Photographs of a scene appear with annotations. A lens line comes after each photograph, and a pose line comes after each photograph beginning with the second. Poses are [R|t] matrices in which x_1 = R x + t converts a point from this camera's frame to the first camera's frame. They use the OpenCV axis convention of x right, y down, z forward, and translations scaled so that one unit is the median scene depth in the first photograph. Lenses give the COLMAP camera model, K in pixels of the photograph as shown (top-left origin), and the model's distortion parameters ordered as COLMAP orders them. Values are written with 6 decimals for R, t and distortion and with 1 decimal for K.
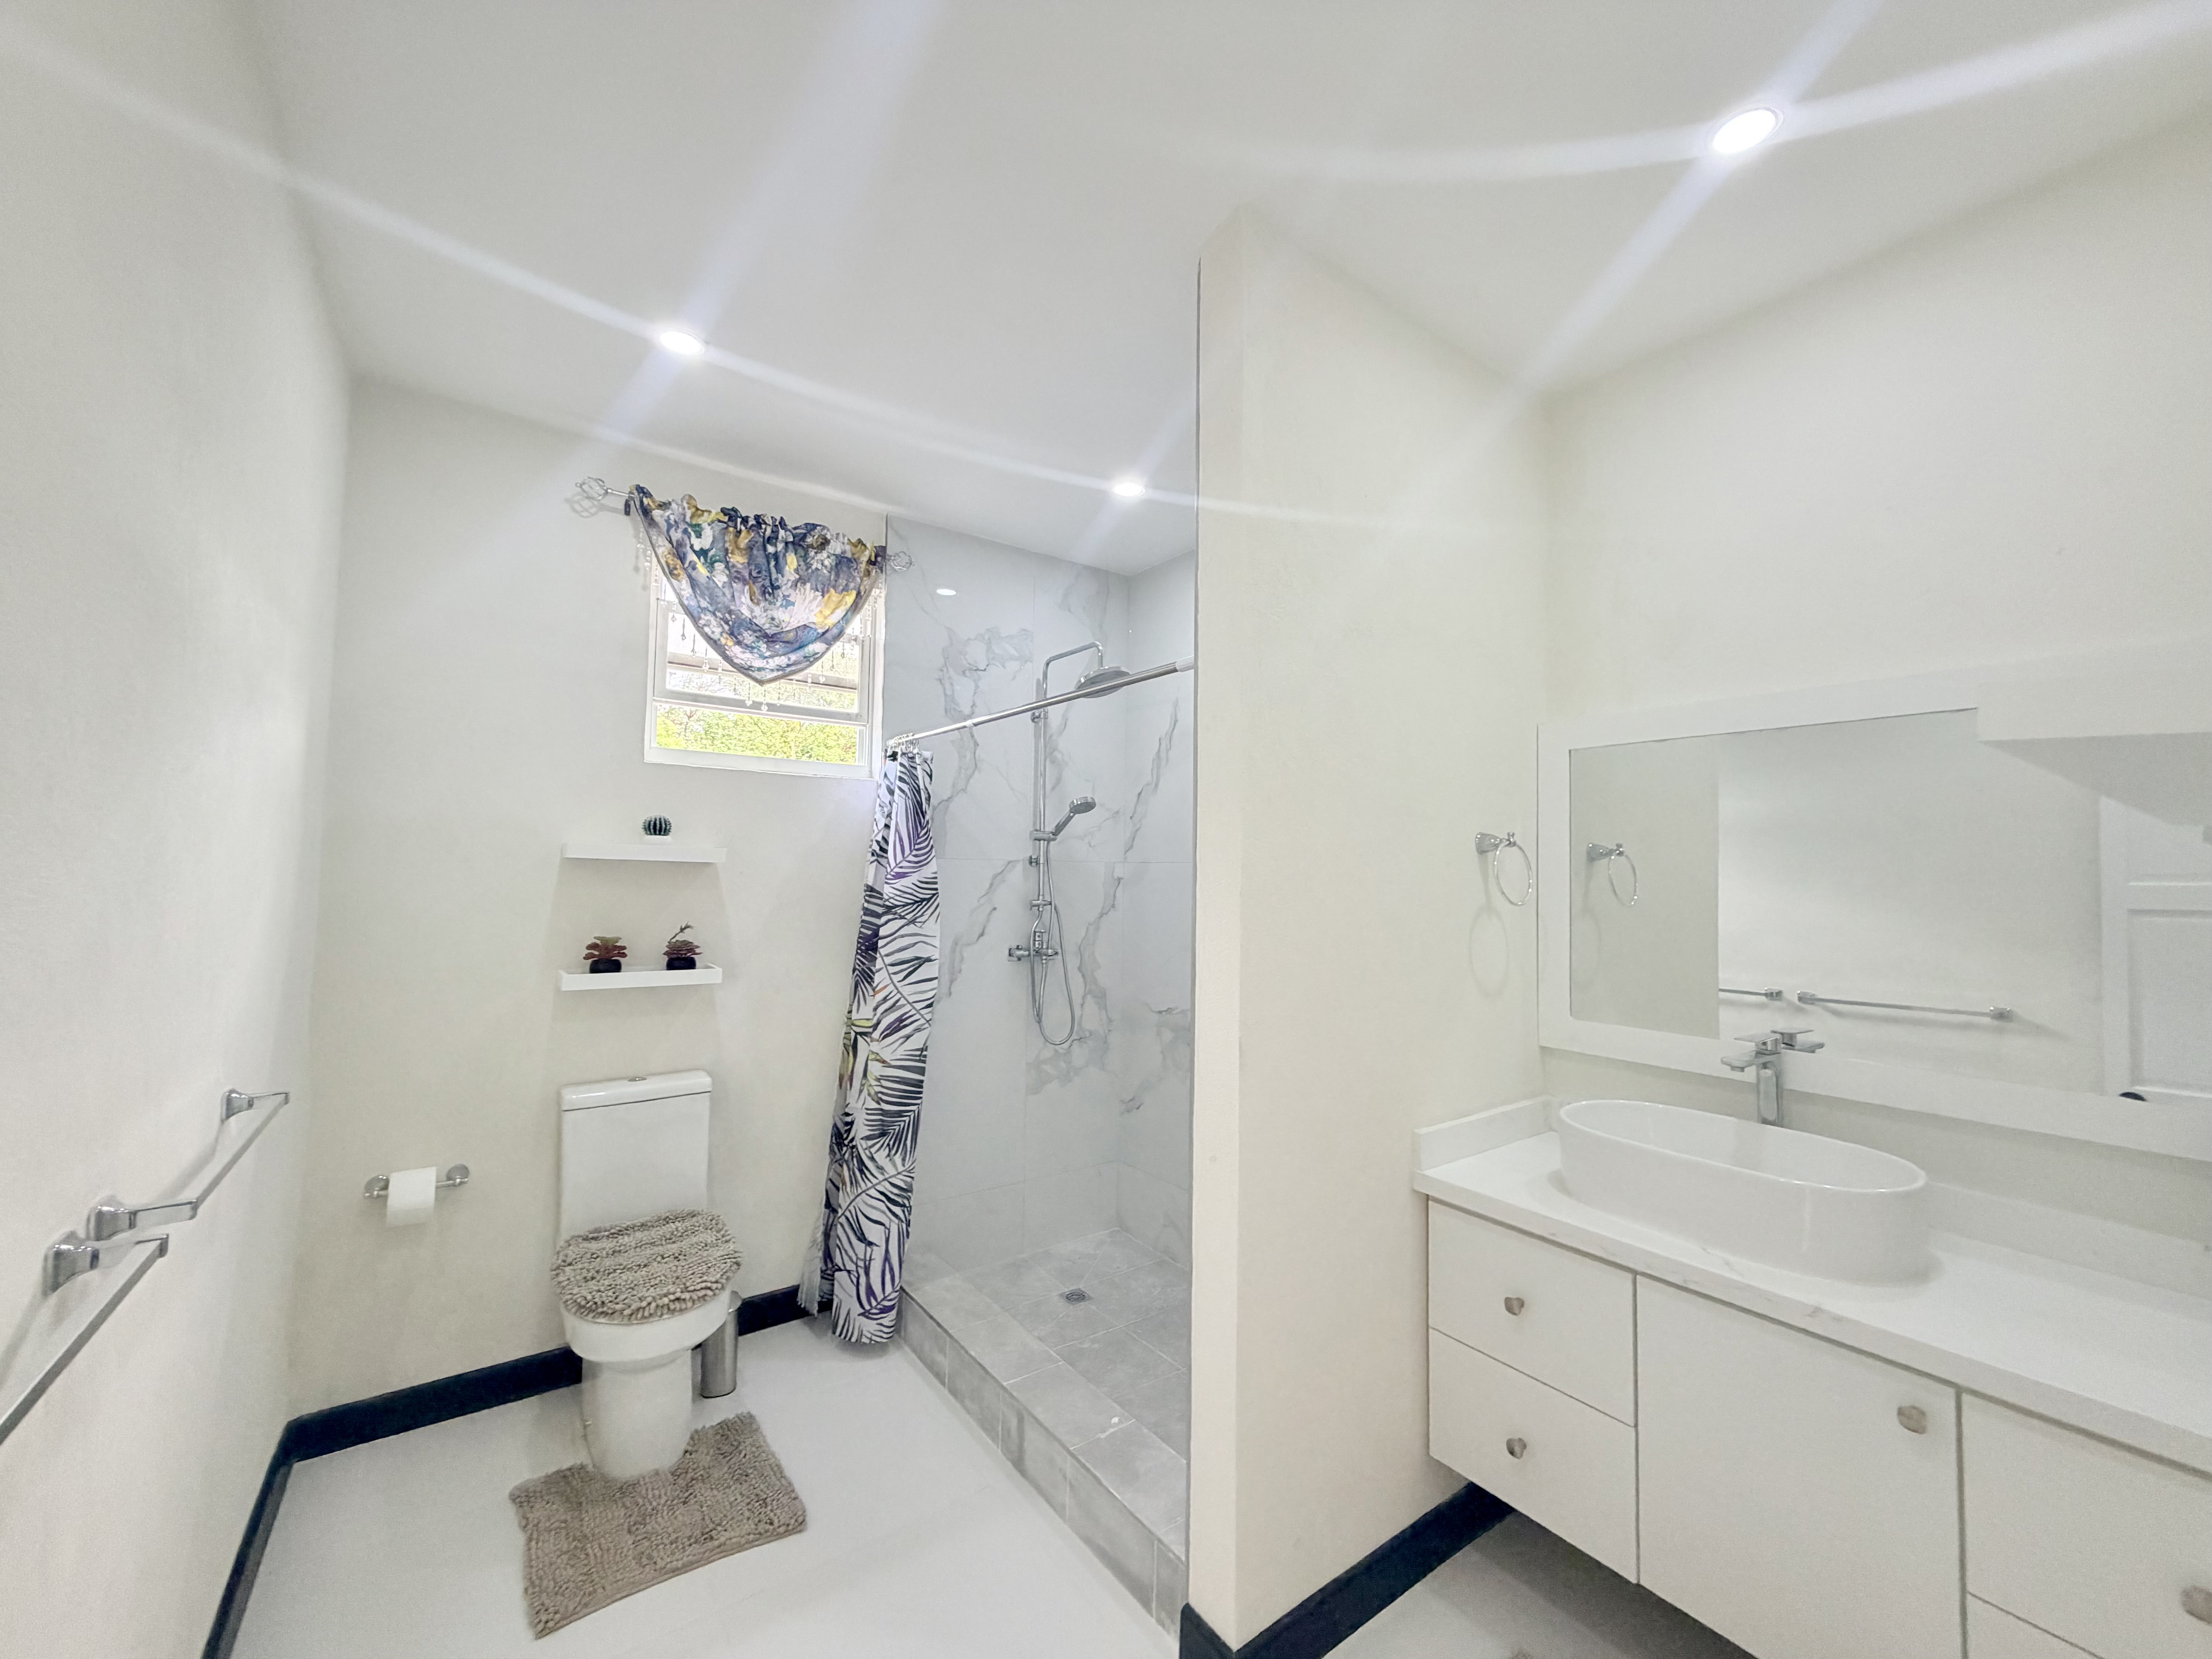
lens RADIAL K [[885.6, 0, 1101.6], [0, 885.6, 835.4], [0, 0, 1]] dist [-0.000316, 0.000154]
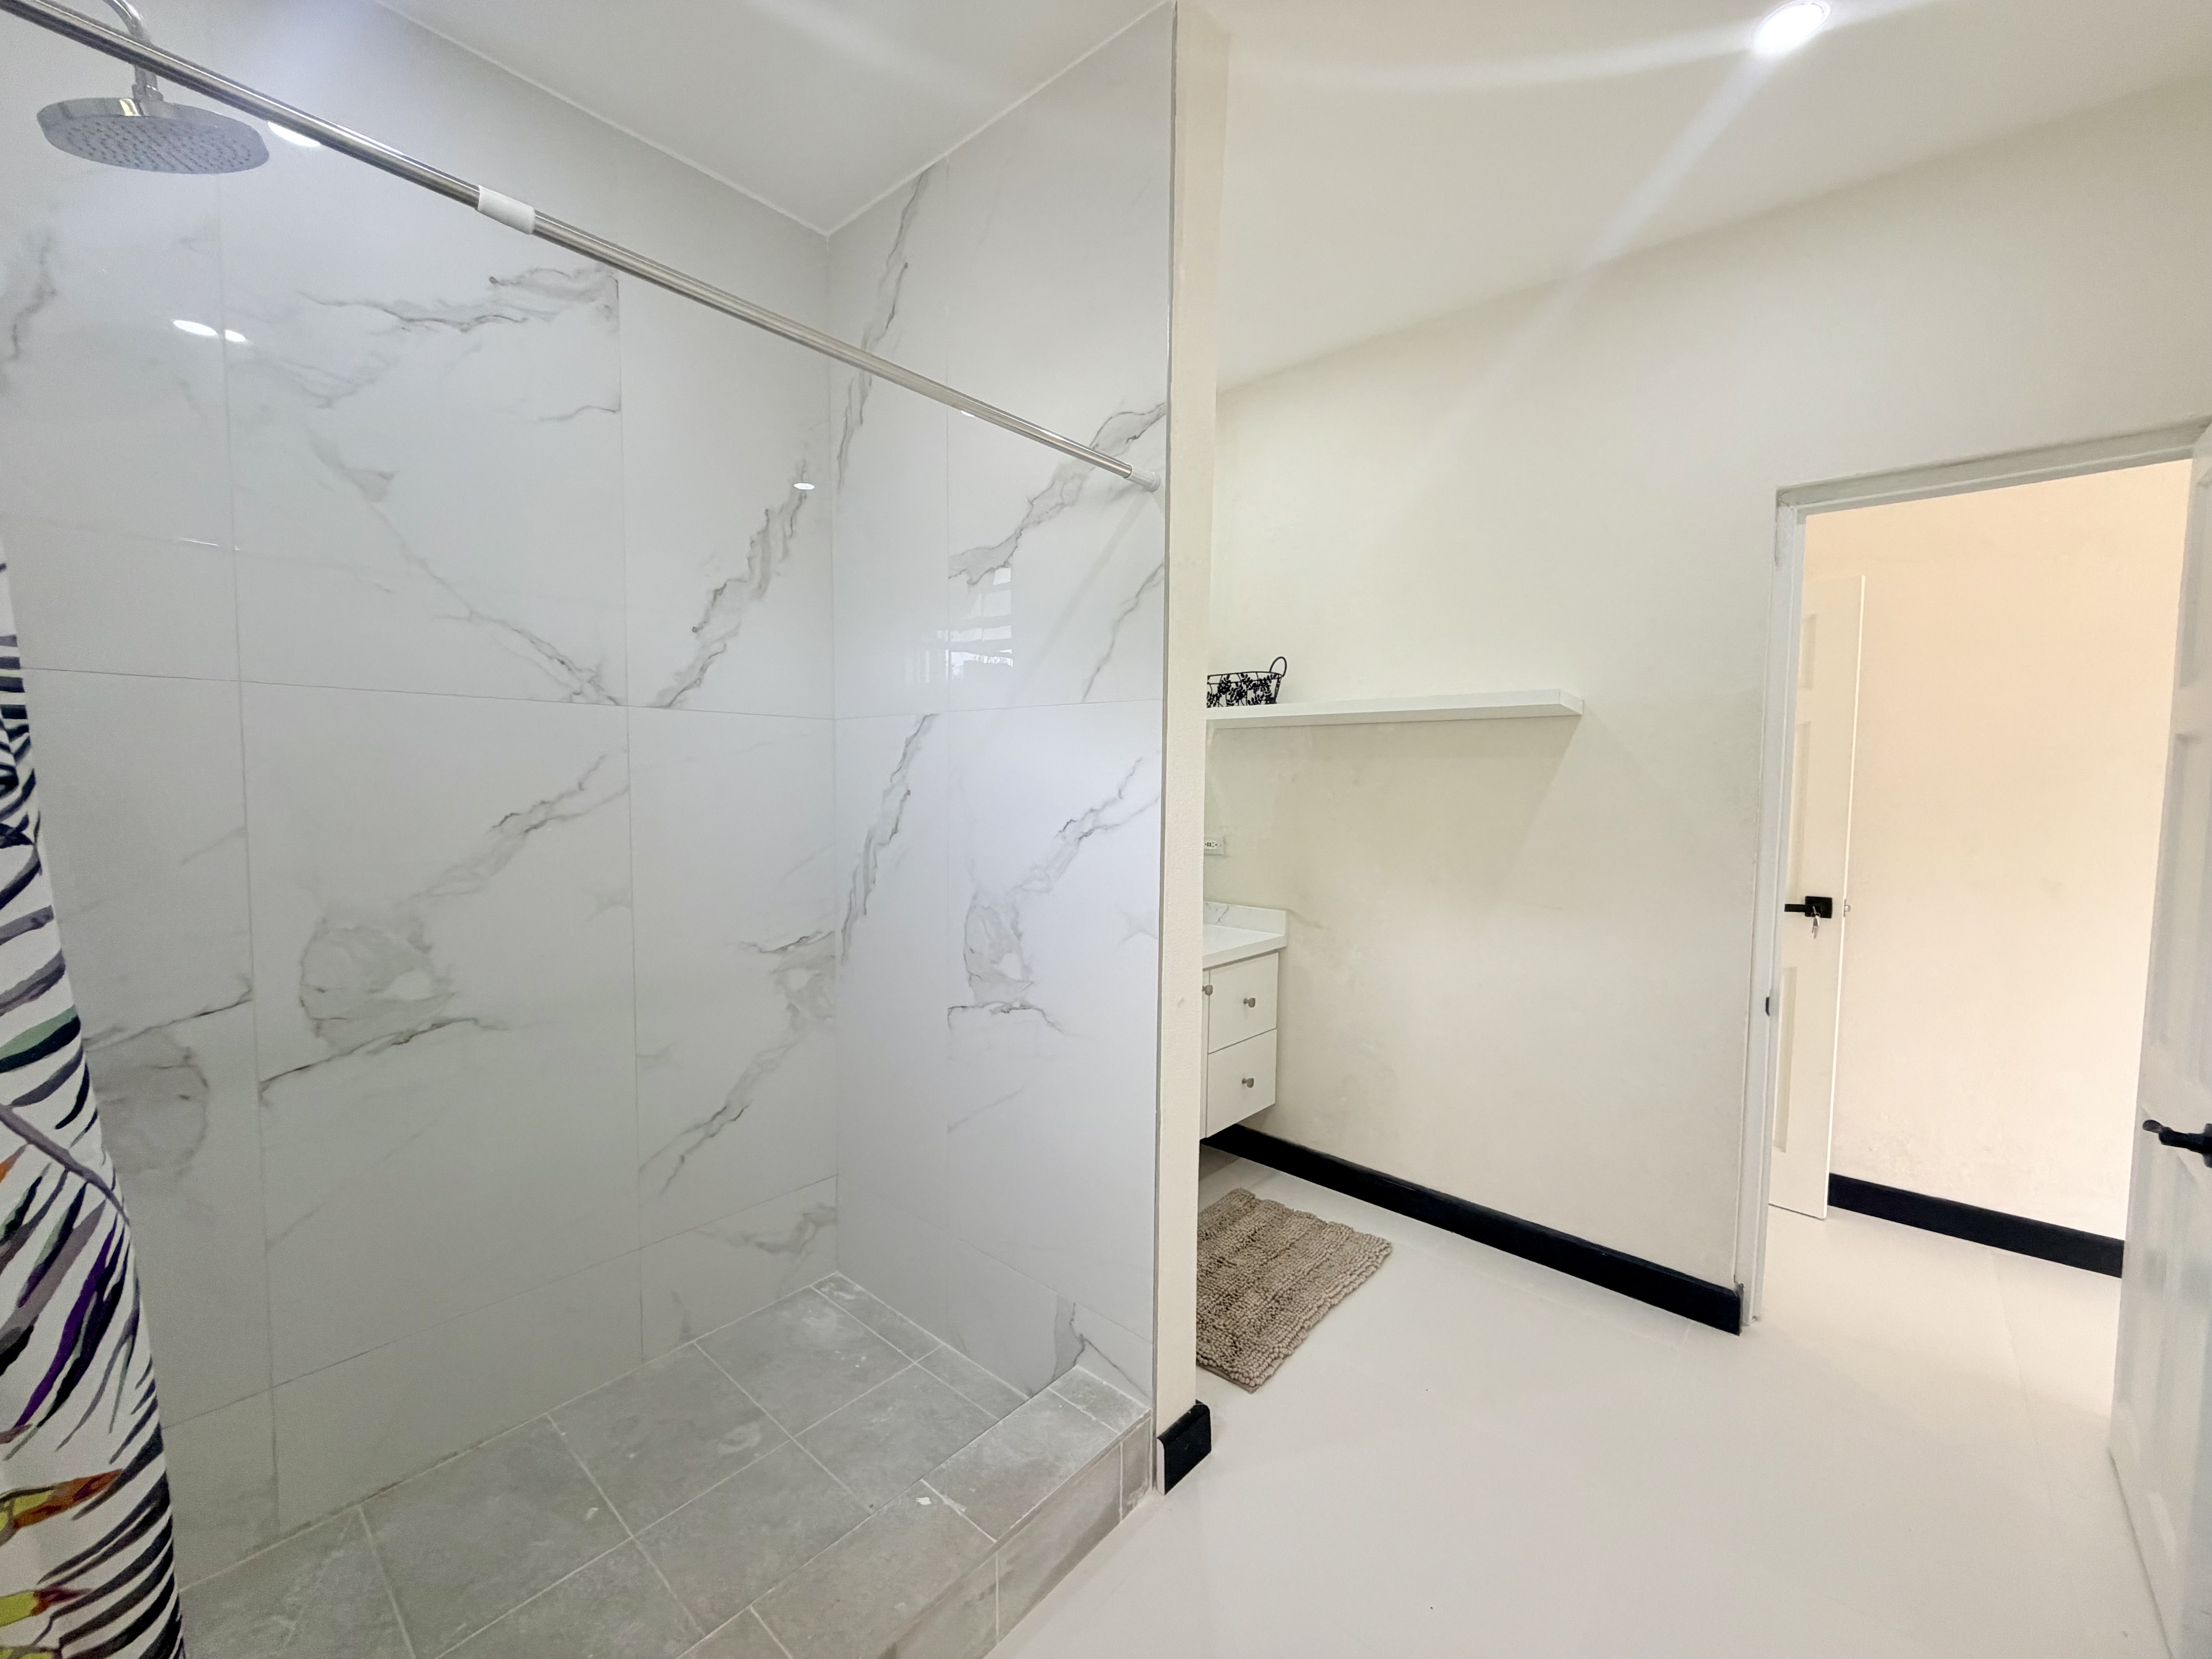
lens RADIAL K [[885.6, 0, 1101.5], [0, 885.6, 830.2], [0, 0, 1]] dist [-0.000316, 0.000154]
pose [[-0.196011, -0.057707, 0.978902, -0.599529], [-0.034700, 0.998050, 0.051888, 0.072071], [-0.979988, -0.023797, -0.197631, 0.896085]]
